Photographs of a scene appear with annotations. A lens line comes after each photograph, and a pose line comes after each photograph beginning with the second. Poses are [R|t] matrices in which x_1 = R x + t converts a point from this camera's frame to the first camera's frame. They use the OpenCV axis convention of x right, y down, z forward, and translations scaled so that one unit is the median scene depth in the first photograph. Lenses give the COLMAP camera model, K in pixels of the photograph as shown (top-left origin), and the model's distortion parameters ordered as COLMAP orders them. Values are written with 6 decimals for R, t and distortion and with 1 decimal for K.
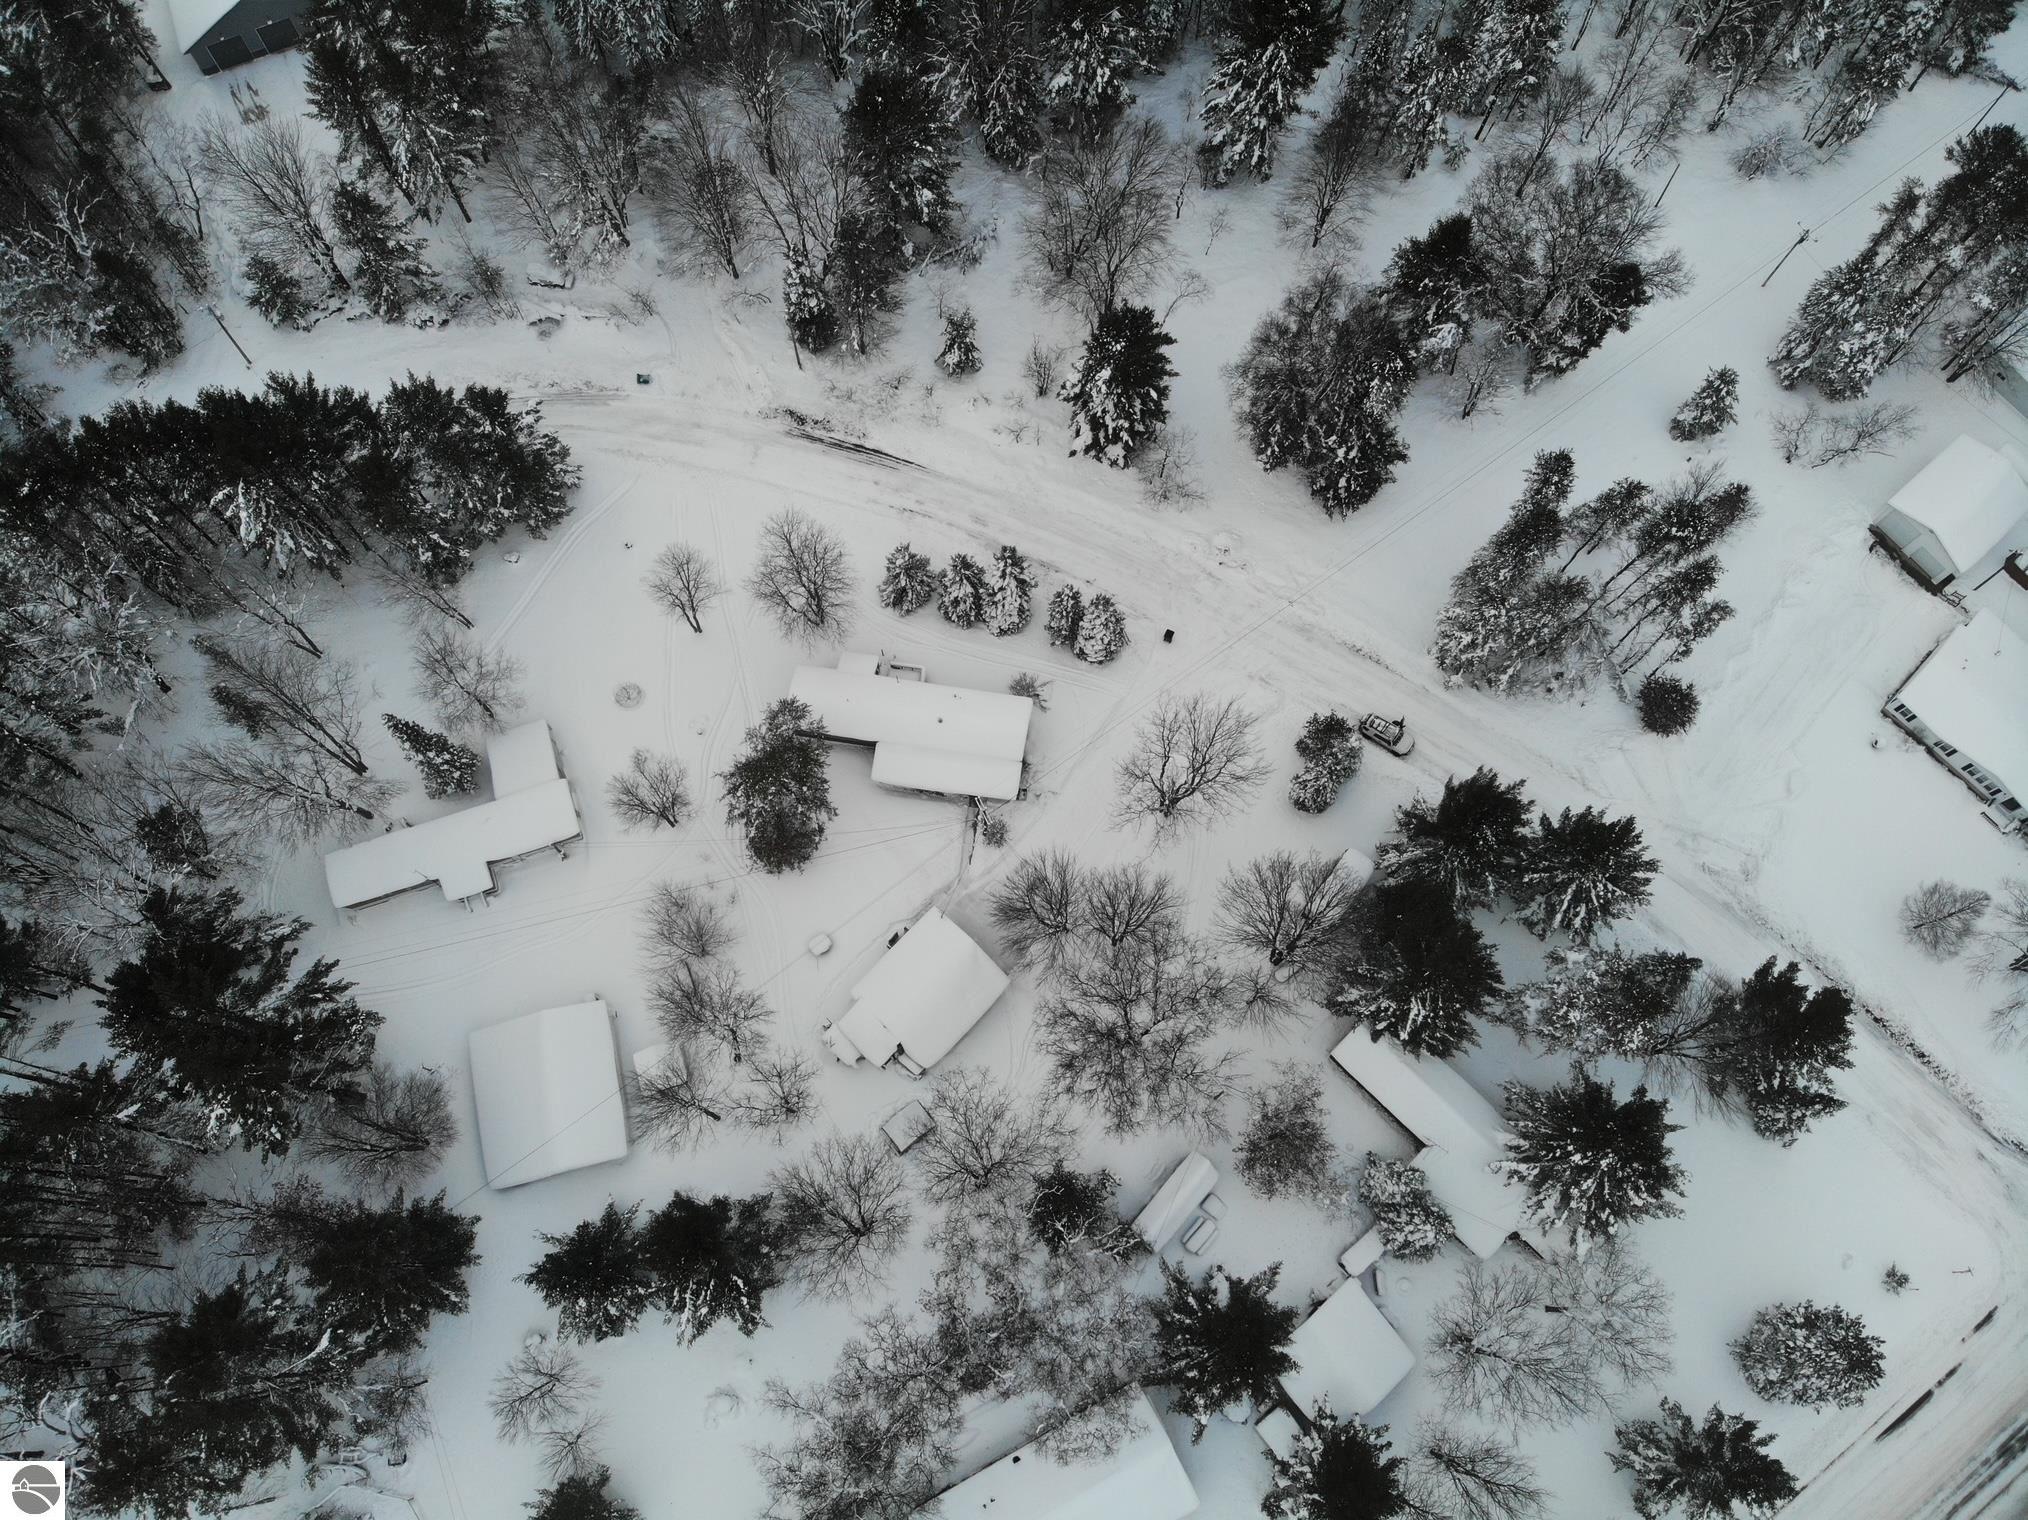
lens RADIAL K [[1455.9, 0, 1016.8], [0, 1455.9, 758.3], [0, 0, 1]] dist [0.029613, -0.054506]
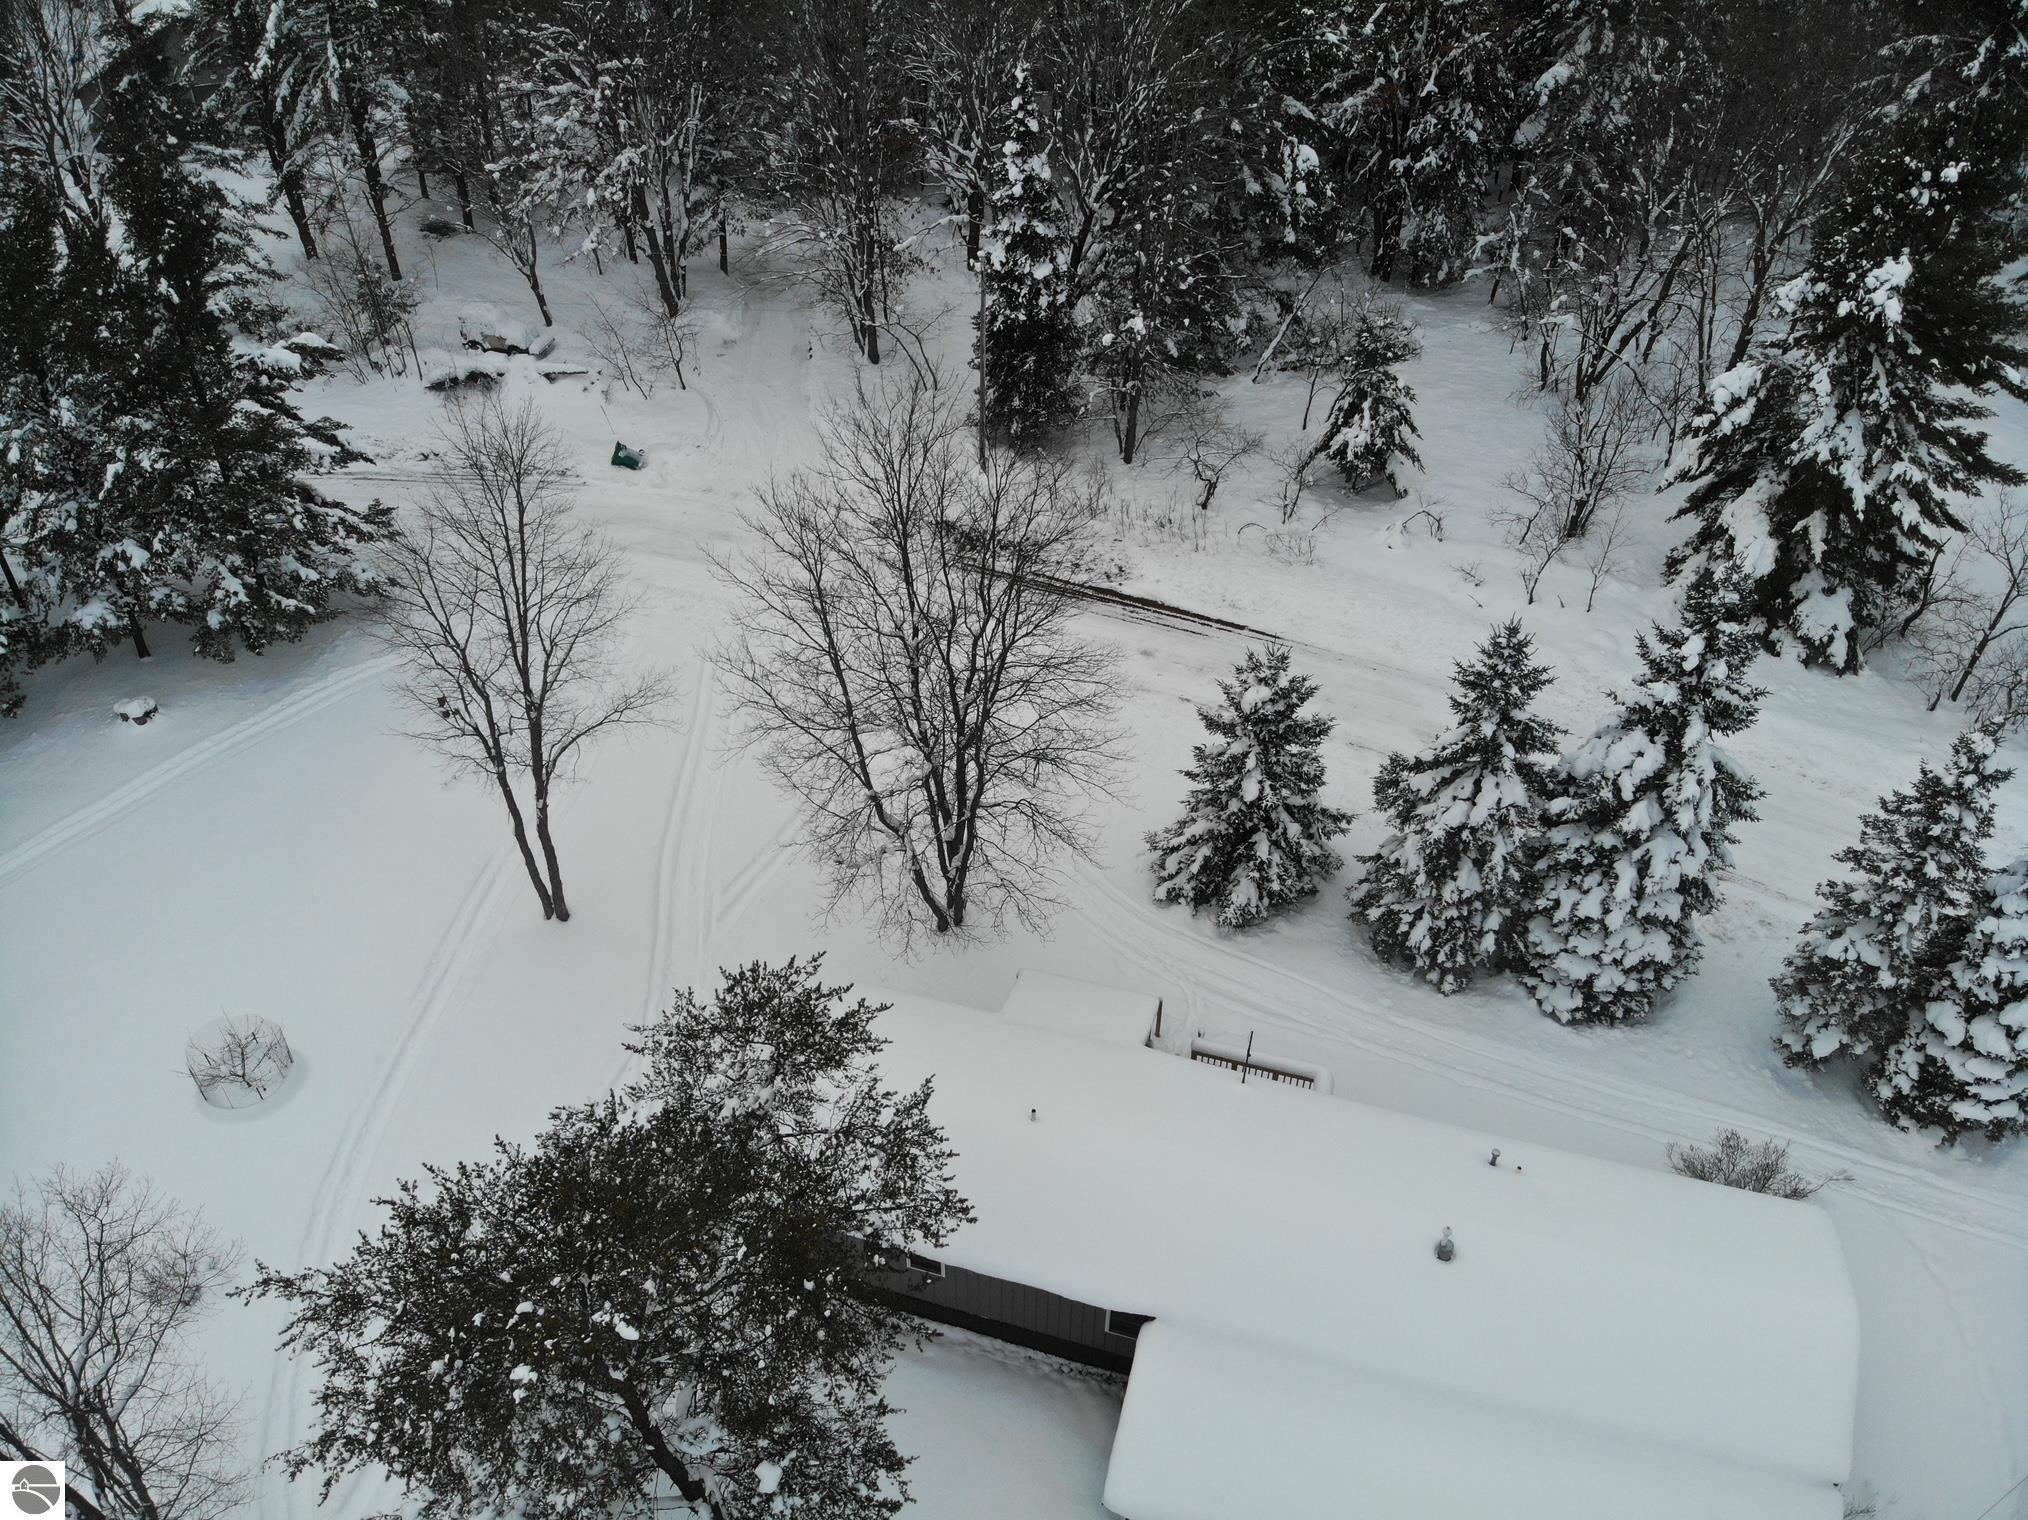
lens RADIAL K [[1455.9, 0, 1006.8], [0, 1455.9, 755.0], [0, 0, 1]] dist [0.029613, -0.054506]
pose [[0.990768, 0.091302, -0.100215, -0.096179], [-0.129969, 0.849963, -0.510559, 0.029586], [0.038564, 0.518871, 0.853982, 0.723373]]
